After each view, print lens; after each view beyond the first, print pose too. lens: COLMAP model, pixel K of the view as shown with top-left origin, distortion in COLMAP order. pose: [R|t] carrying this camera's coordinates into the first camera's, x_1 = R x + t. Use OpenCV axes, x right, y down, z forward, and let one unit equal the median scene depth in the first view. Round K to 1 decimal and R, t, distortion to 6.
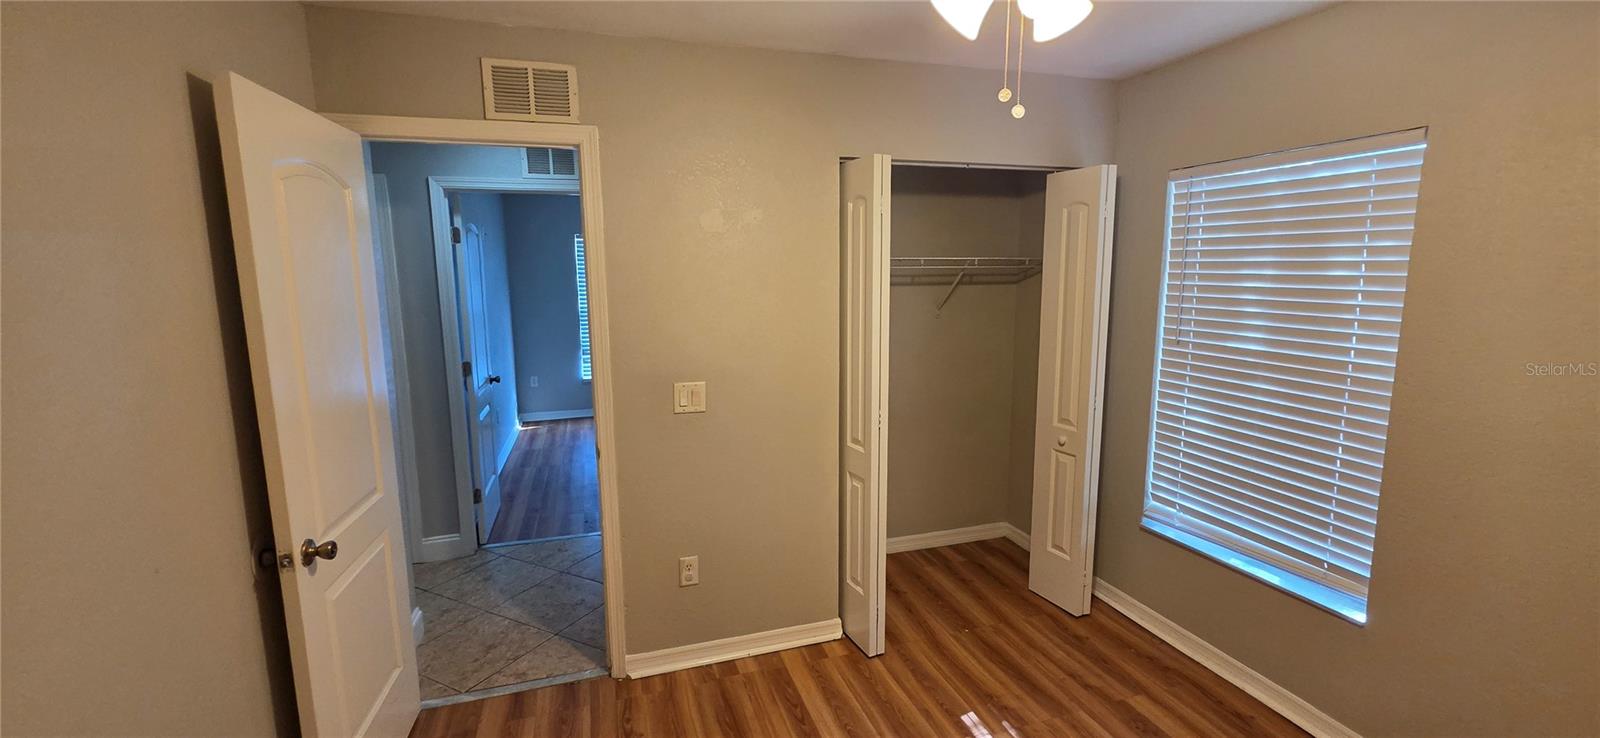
lens RADIAL K [[658.2, 0, 796.8], [0, 658.2, 366.5], [0, 0, 1]] dist [-0.001349, 0.001189]
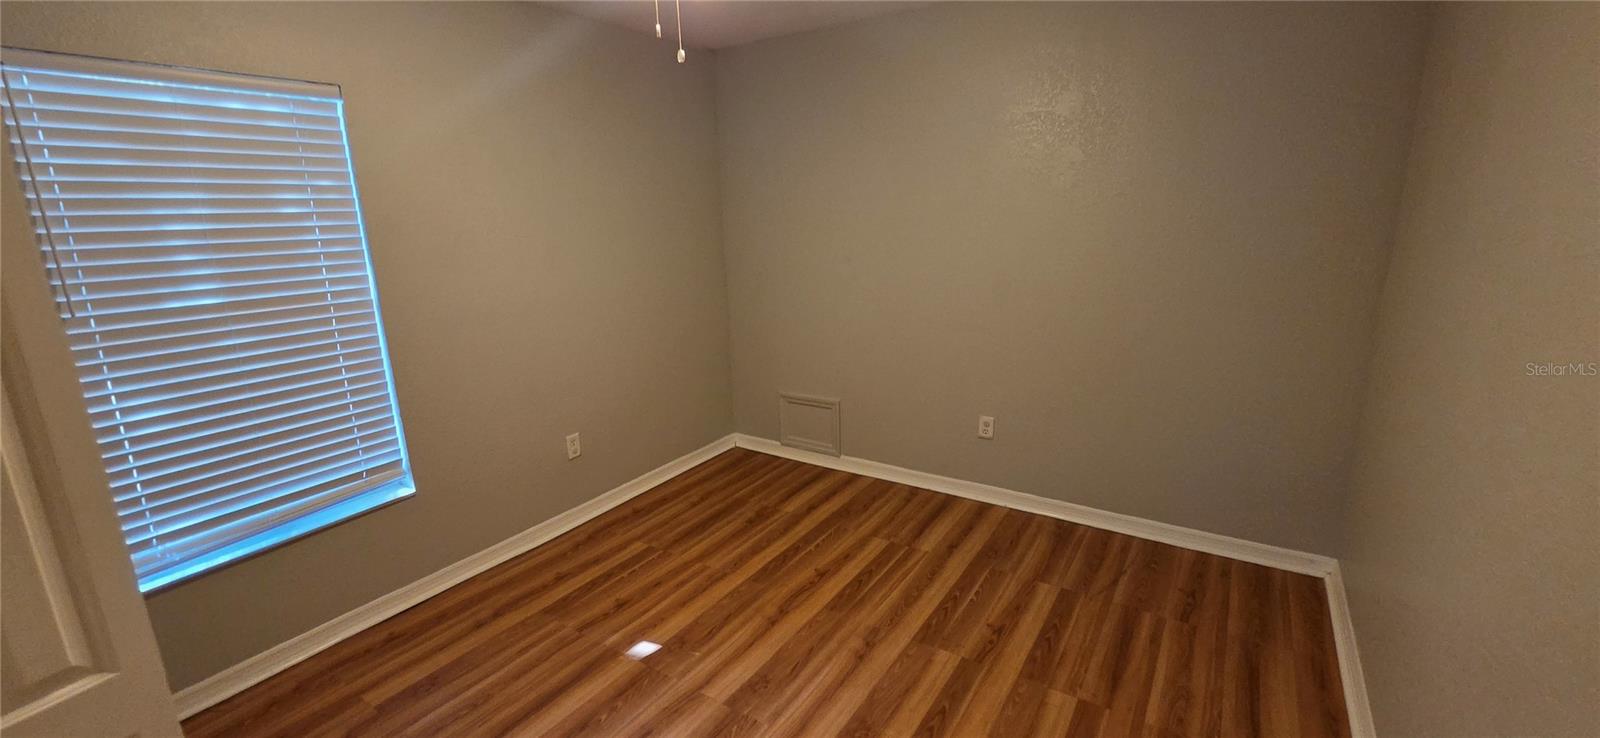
lens RADIAL K [[658.2, 0, 802.1], [0, 658.2, 359.9], [0, 0, 1]] dist [-0.001349, 0.001189]
pose [[-0.627423, -0.156747, 0.762739, -0.496553], [0.146688, 0.938200, 0.313469, -0.124539], [-0.764737, 0.308562, -0.565656, 1.019858]]
